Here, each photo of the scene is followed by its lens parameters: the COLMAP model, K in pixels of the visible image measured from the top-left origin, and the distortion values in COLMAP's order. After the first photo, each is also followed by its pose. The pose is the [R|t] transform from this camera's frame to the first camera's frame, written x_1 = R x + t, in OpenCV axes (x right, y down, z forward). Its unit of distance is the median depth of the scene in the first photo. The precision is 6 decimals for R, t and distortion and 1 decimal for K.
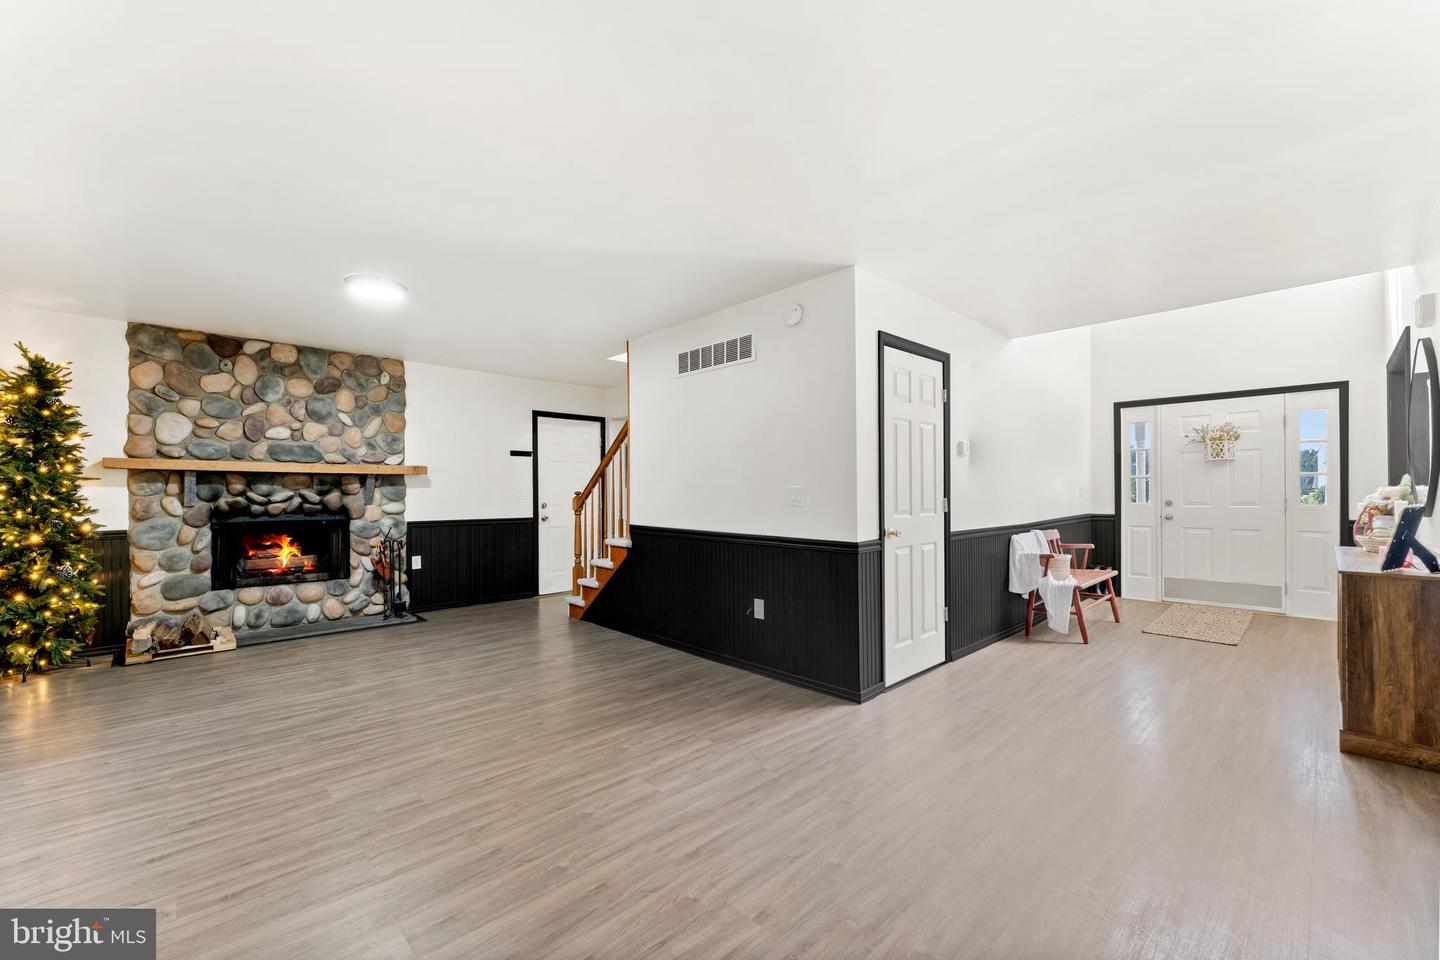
lens RADIAL K [[579.4, 0, 719.2], [0, 579.4, 488.7], [0, 0, 1]] dist [0.001307, -0.000059]
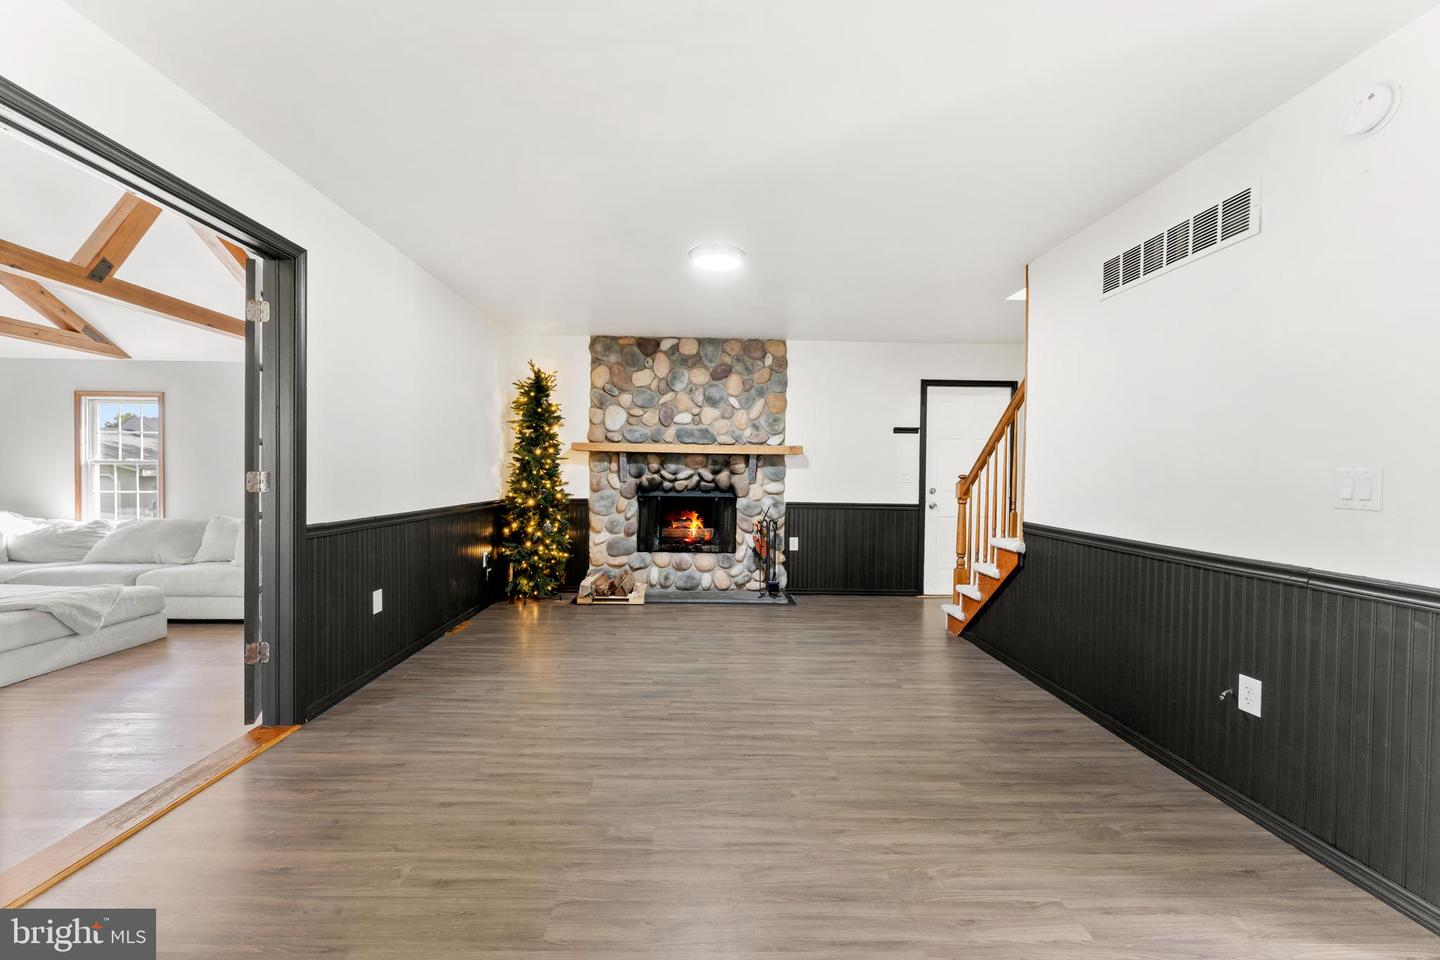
lens RADIAL K [[580.6, 0, 712.8], [0, 580.6, 484.3], [0, 0, 1]] dist [-0.000058, -0.000658]
pose [[0.739344, 0.027113, -0.672782, 0.045357], [-0.012525, 0.999570, 0.026519, 0.001534], [0.673212, -0.011180, 0.739365, 0.209677]]
